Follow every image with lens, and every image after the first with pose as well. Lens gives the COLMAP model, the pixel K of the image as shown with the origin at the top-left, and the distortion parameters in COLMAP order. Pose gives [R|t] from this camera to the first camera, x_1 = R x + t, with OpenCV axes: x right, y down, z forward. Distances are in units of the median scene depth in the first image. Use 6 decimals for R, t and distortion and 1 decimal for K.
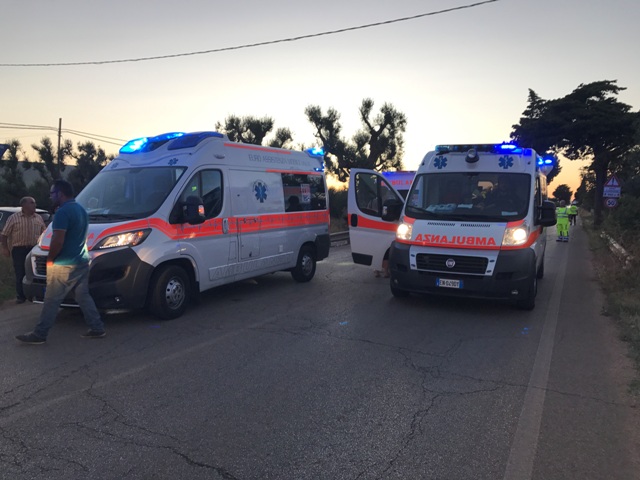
lens RADIAL K [[535.9, 0, 319.8], [0, 535.9, 239.3], [0, 0, 1]] dist [0.015424, -0.014299]
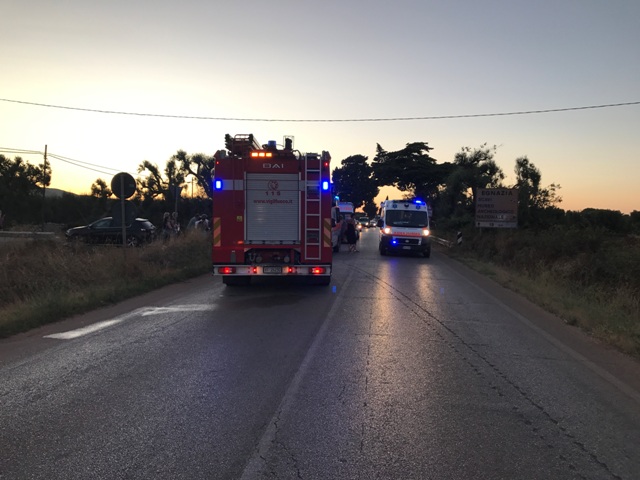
lens RADIAL K [[535.9, 0, 320.2], [0, 535.9, 240.6], [0, 0, 1]] dist [0.015424, -0.014299]
pose [[0.941871, 0.005400, 0.335931, -0.291191], [0.000283, 0.999858, -0.016867, 0.021575], [-0.335975, 0.015981, 0.941735, -0.398076]]
